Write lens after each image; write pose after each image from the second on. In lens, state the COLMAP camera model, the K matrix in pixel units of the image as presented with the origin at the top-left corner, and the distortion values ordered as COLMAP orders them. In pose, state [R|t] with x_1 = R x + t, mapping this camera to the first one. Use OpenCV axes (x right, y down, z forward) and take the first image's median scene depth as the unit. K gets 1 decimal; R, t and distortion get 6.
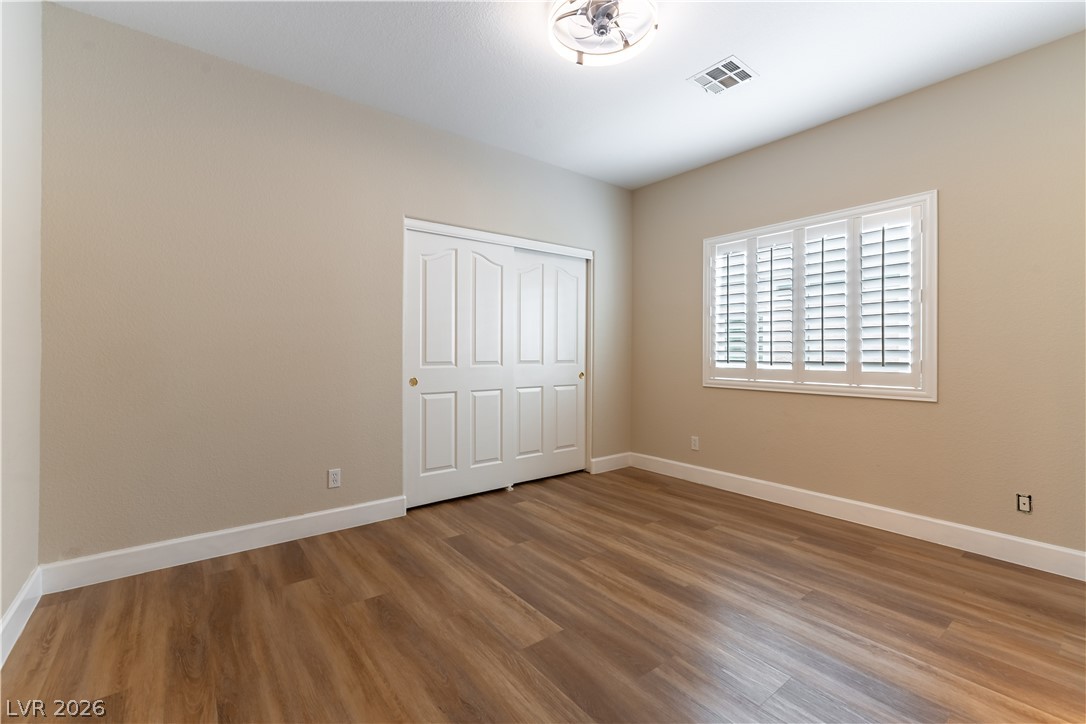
lens RADIAL K [[484.3, 0, 543.0], [0, 484.3, 362.0], [0, 0, 1]] dist [-0.001388, -0.000221]
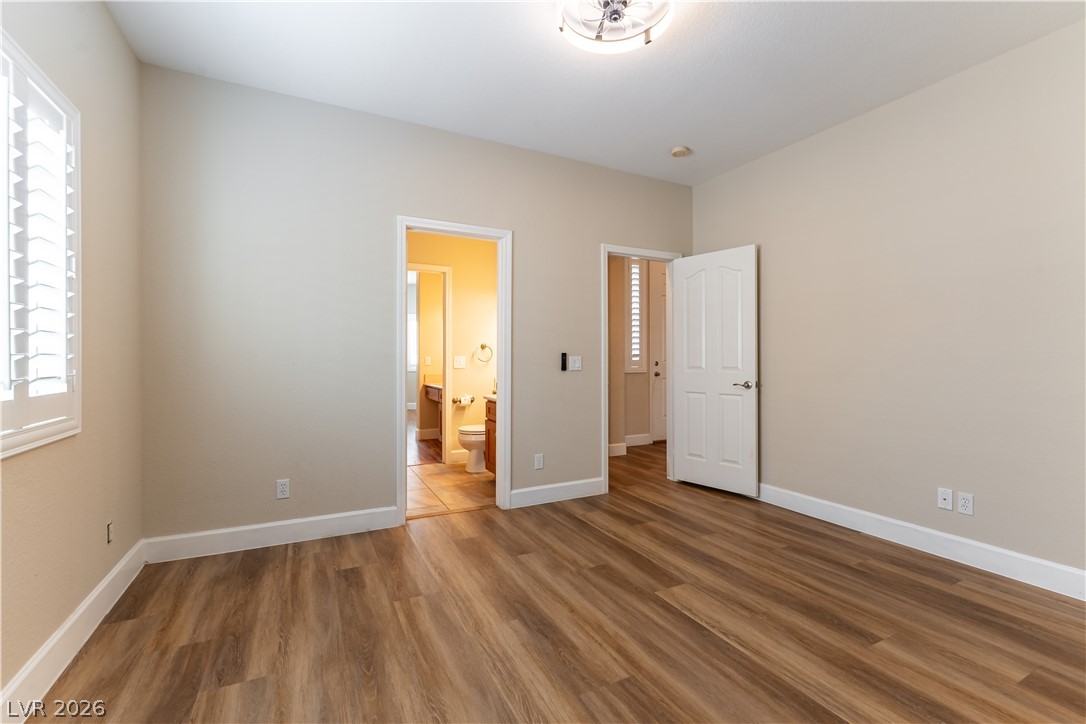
lens RADIAL K [[484.3, 0, 543.0], [0, 484.3, 362.0], [0, 0, 1]] dist [-0.001388, -0.000221]
pose [[-0.983116, -0.005489, 0.182900, 0.086680], [-0.000355, 0.999605, 0.028093, -0.043102], [-0.182982, 0.027554, -0.982730, 1.966508]]
